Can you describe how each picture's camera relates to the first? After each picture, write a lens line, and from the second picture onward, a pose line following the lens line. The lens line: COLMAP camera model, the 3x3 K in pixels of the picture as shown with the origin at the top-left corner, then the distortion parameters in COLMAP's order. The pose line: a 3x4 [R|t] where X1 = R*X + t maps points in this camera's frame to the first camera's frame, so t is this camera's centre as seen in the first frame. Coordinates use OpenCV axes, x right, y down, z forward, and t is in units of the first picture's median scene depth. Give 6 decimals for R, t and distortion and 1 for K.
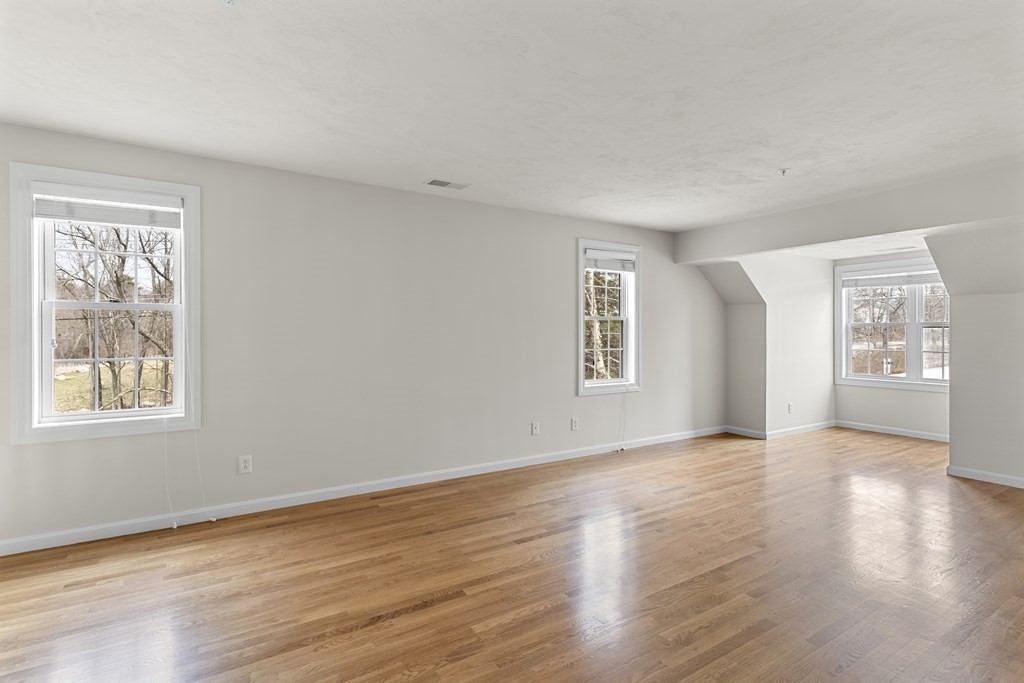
lens RADIAL K [[497.0, 0, 510.6], [0, 497.0, 335.2], [0, 0, 1]] dist [0.000882, 0.000015]
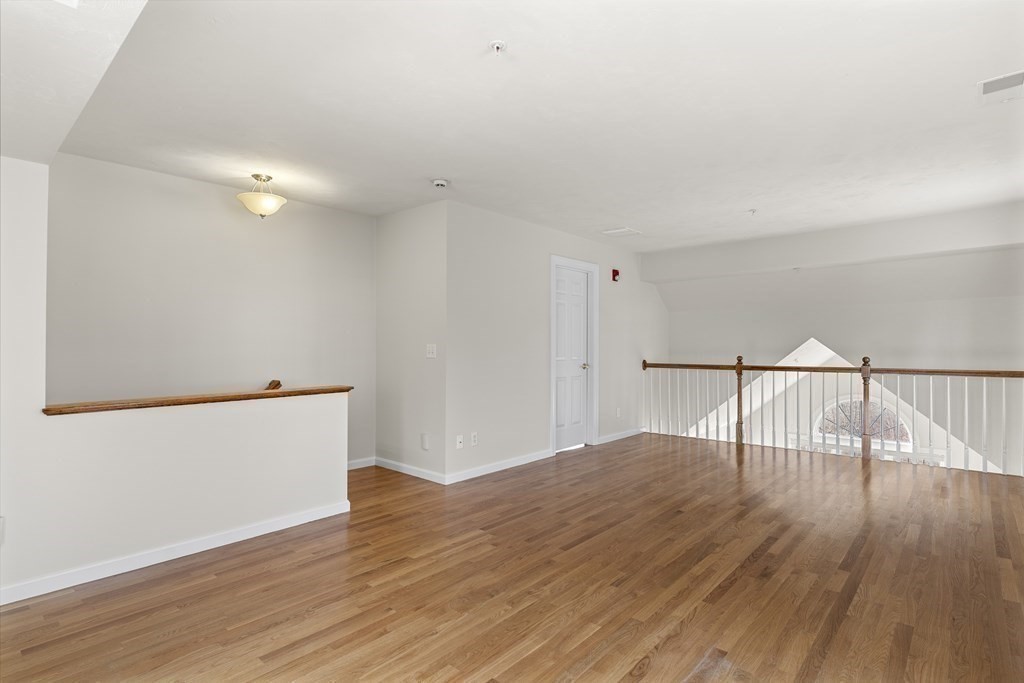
lens RADIAL K [[504.1, 0, 508.2], [0, 504.1, 340.5], [0, 0, 1]] dist [-0.000141, 0.000066]
pose [[-0.964844, -0.003735, -0.262796, 0.832926], [-0.002938, 0.999990, -0.003427, 0.013242], [0.262806, -0.002534, -0.964845, 1.895580]]
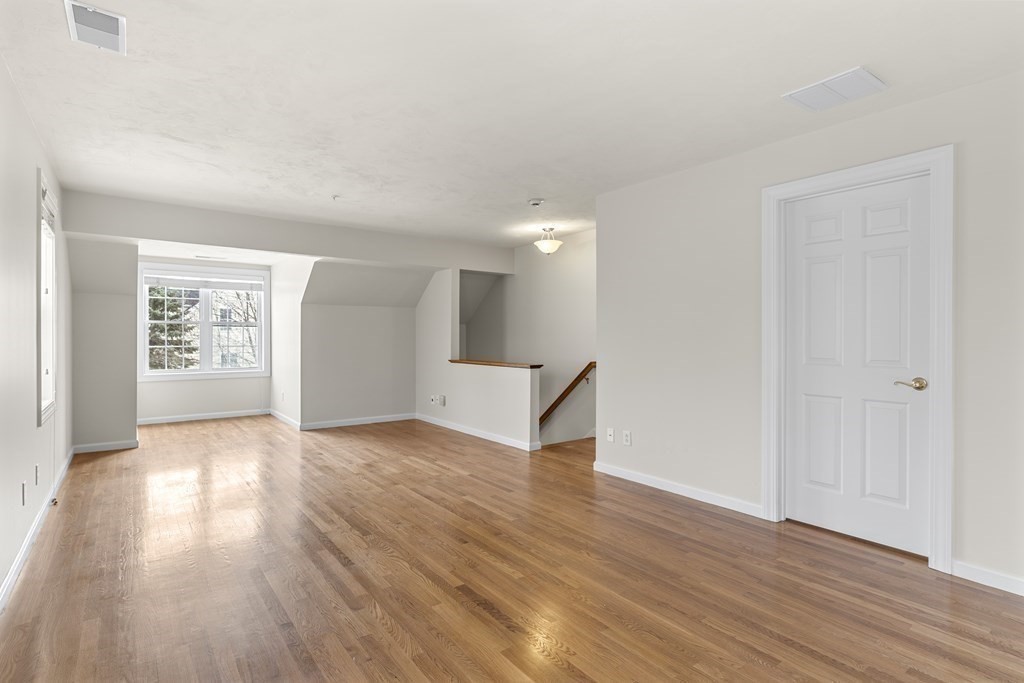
lens RADIAL K [[504.1, 0, 508.2], [0, 504.1, 340.5], [0, 0, 1]] dist [-0.000141, 0.000066]
pose [[-0.081793, -0.008692, 0.996611, -0.892087], [0.002371, 0.999957, 0.008915, 0.020919], [-0.996647, 0.003092, -0.081769, 0.807776]]
